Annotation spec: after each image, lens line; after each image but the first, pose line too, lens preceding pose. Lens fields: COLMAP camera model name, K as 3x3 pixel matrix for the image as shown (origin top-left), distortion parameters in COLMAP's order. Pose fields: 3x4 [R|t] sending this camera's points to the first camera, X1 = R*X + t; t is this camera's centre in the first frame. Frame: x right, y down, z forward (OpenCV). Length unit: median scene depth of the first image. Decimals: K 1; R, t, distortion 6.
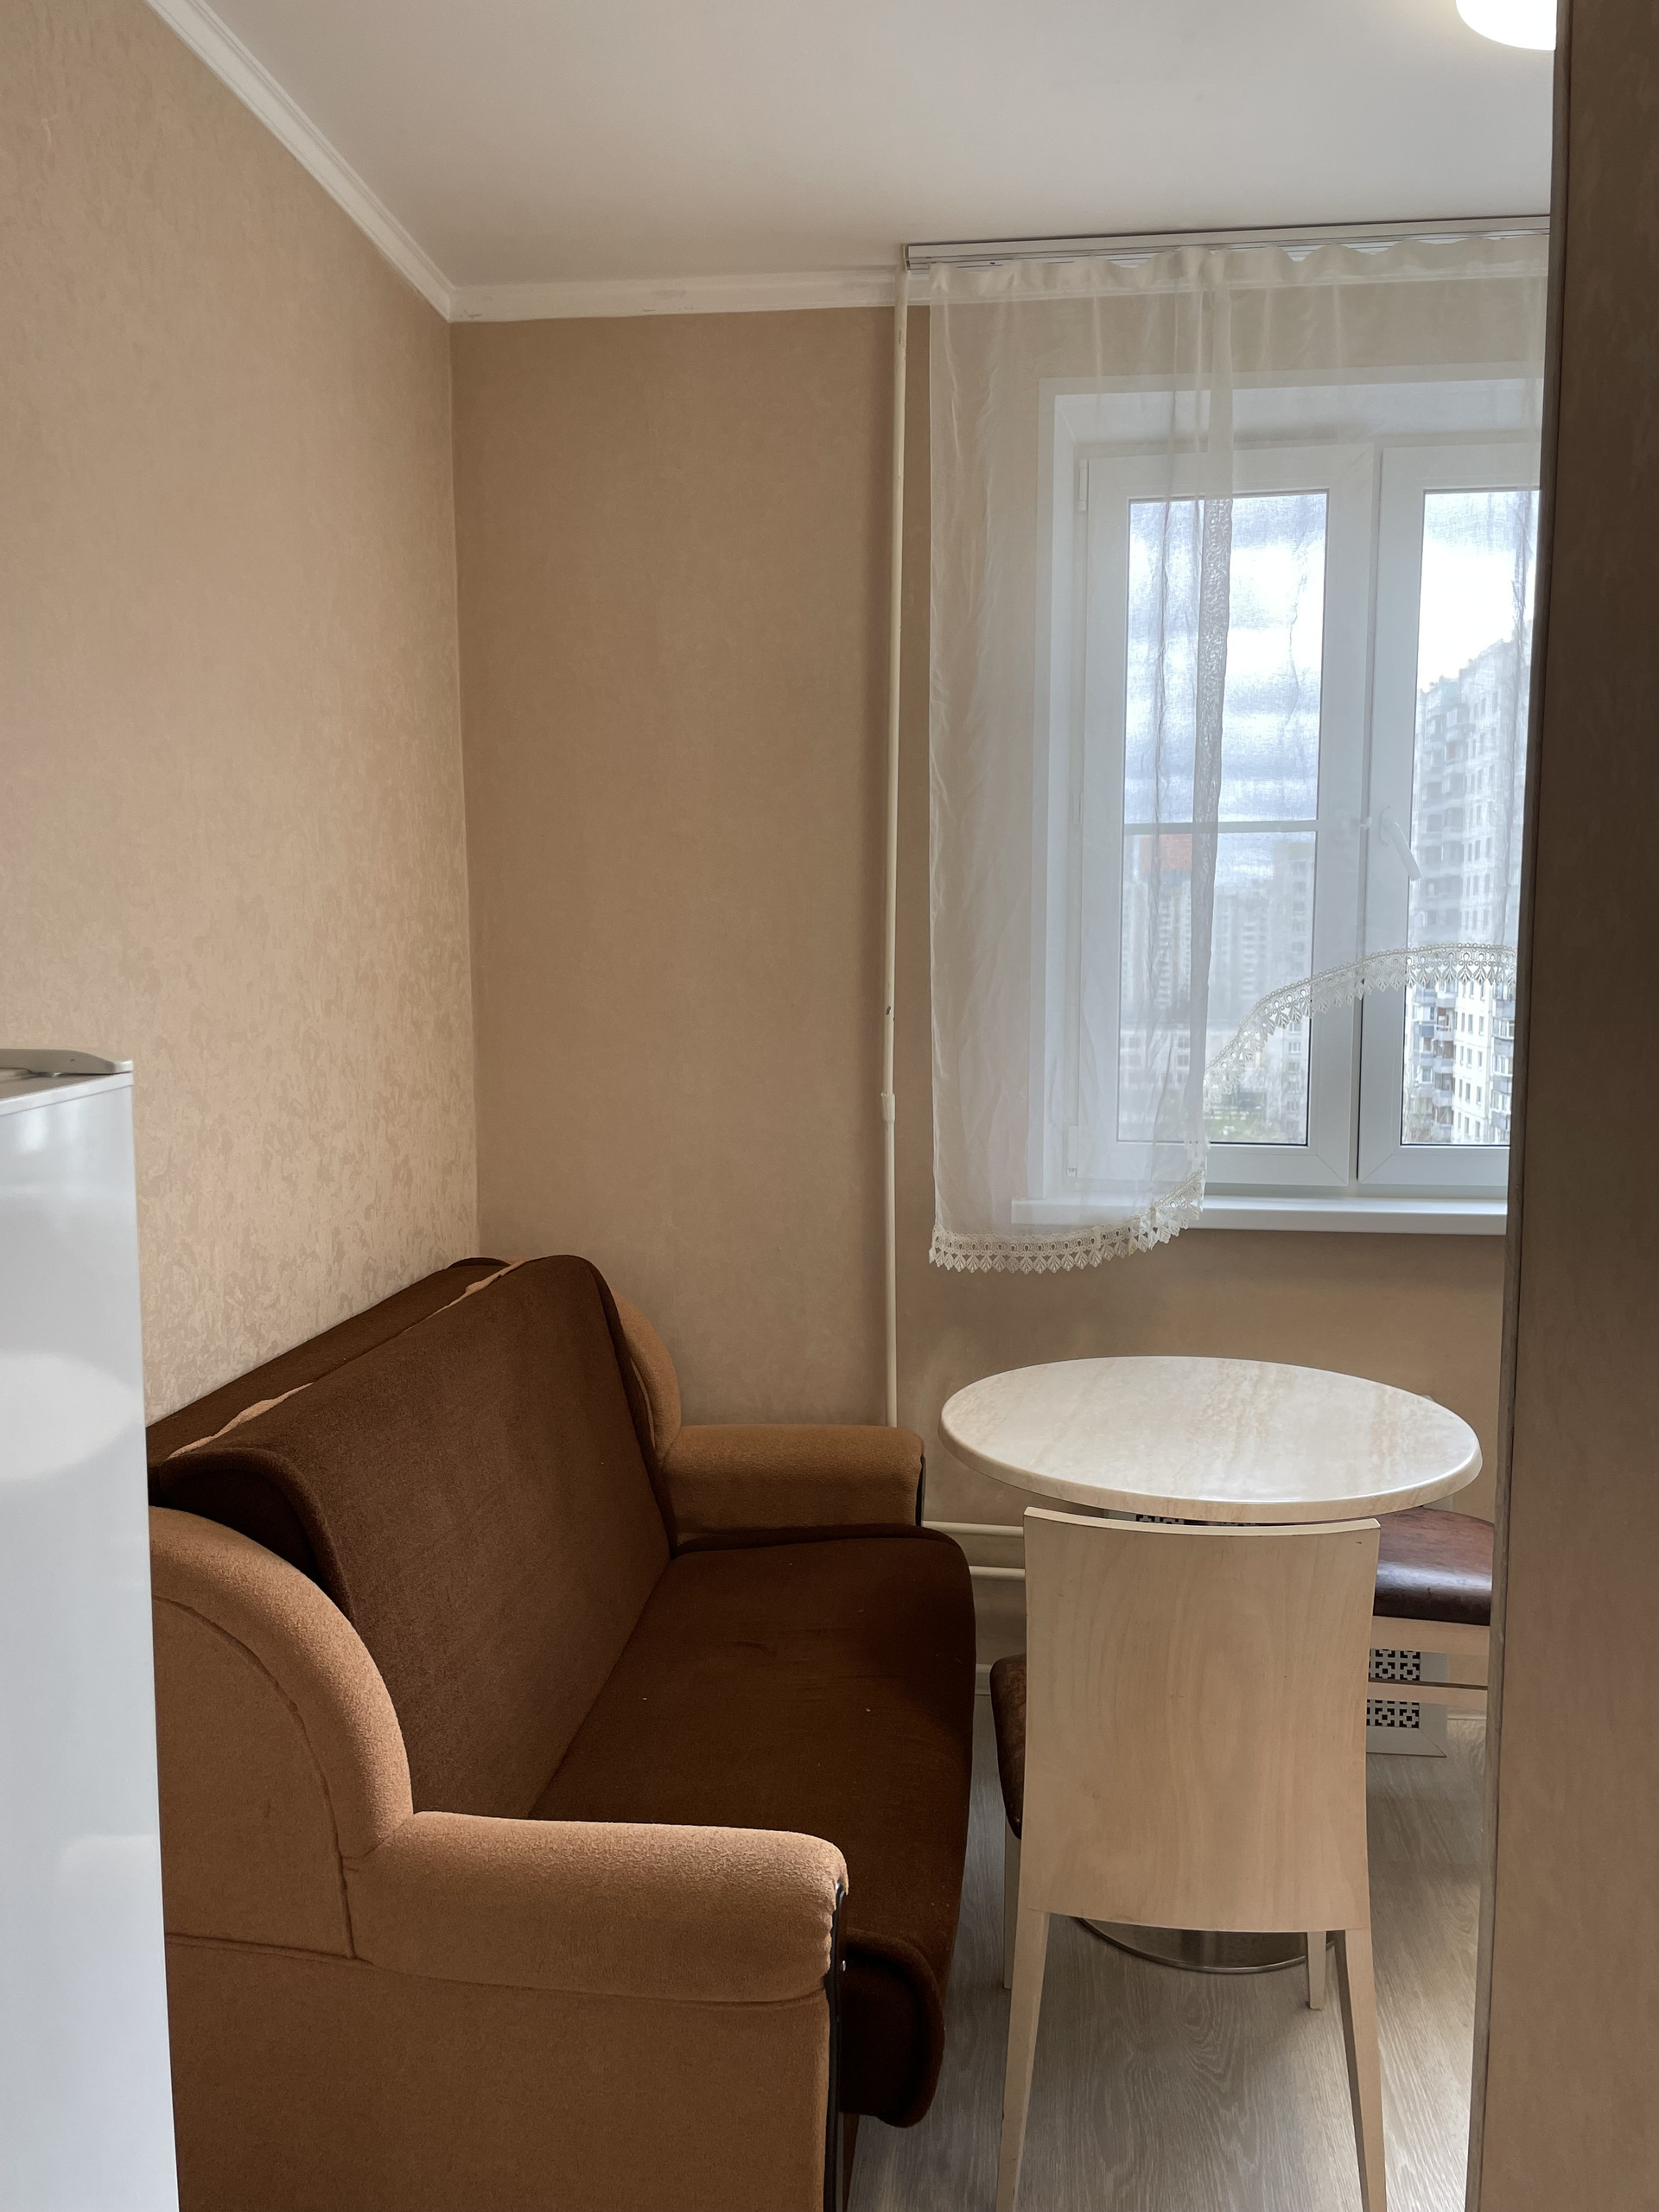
lens RADIAL K [[1673.0, 0, 829.5], [0, 1673.0, 1106.0], [0, 0, 1]] dist [0.057533, -0.102394]
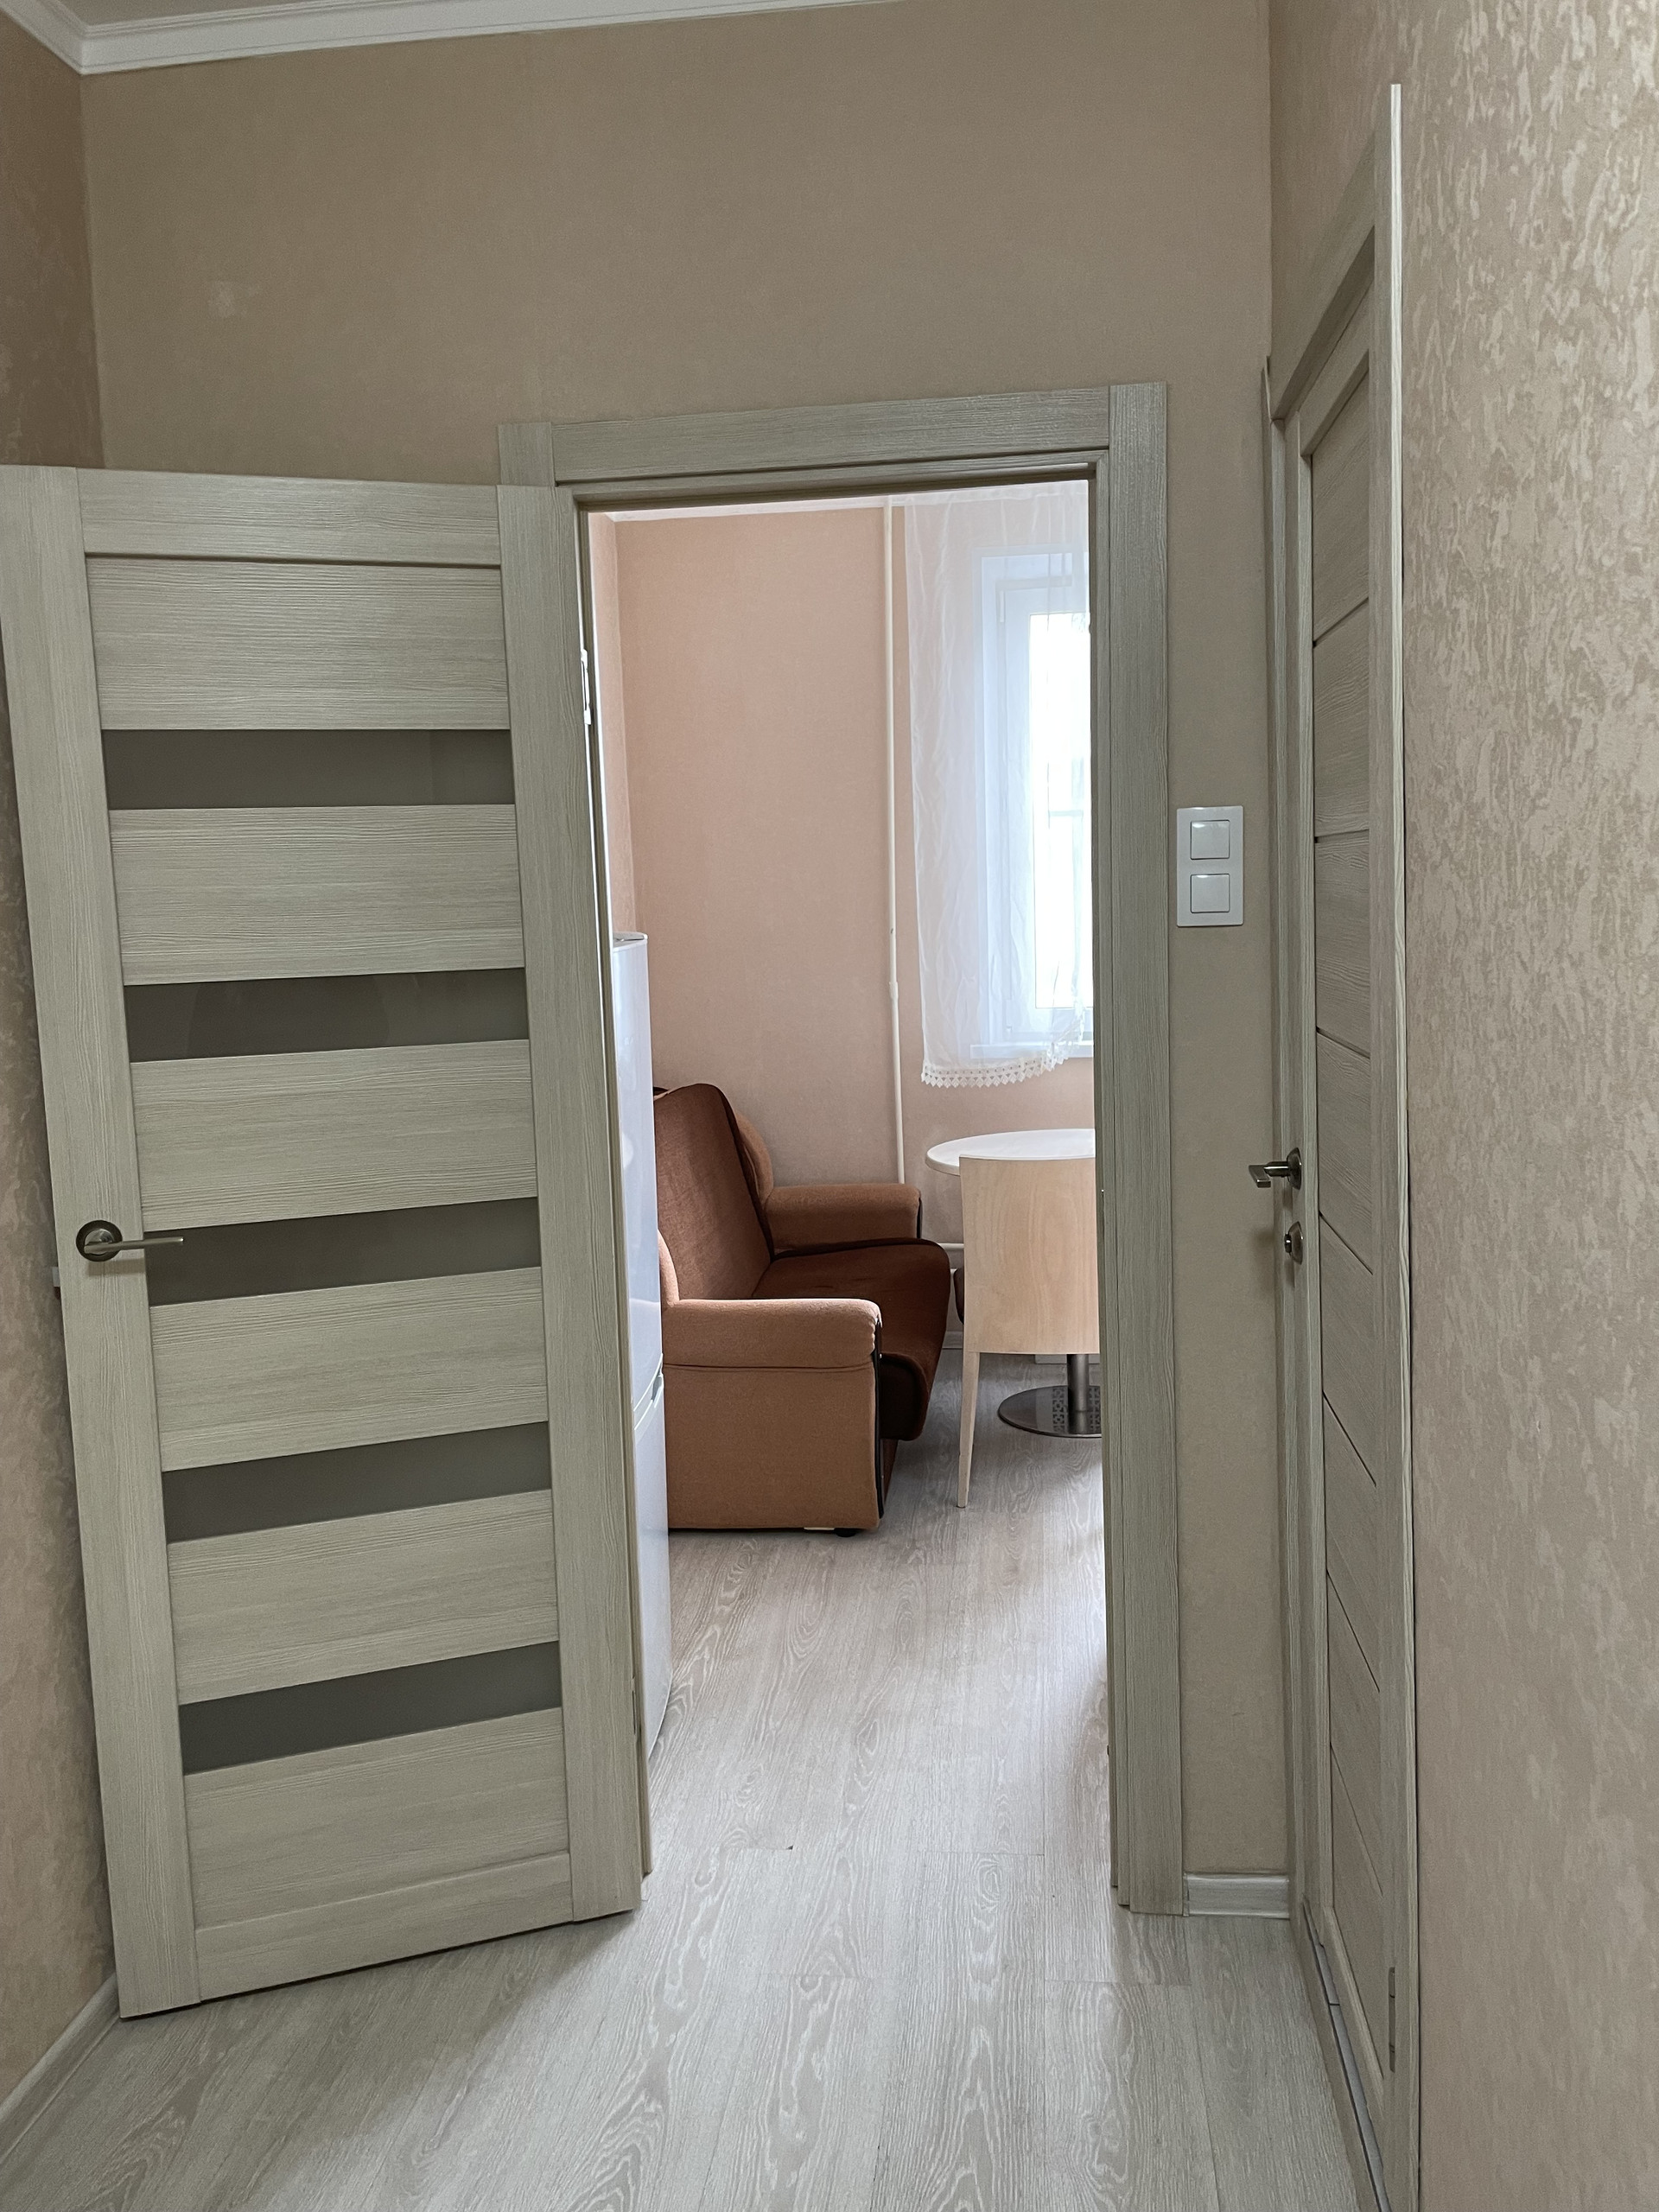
lens RADIAL K [[1673.0, 0, 829.5], [0, 1673.0, 1106.0], [0, 0, 1]] dist [0.057533, -0.102394]
pose [[0.999527, -0.029314, -0.009273, -0.016369], [0.029597, 0.999047, 0.032091, 0.061633], [0.008323, -0.032350, 0.999442, -0.660606]]
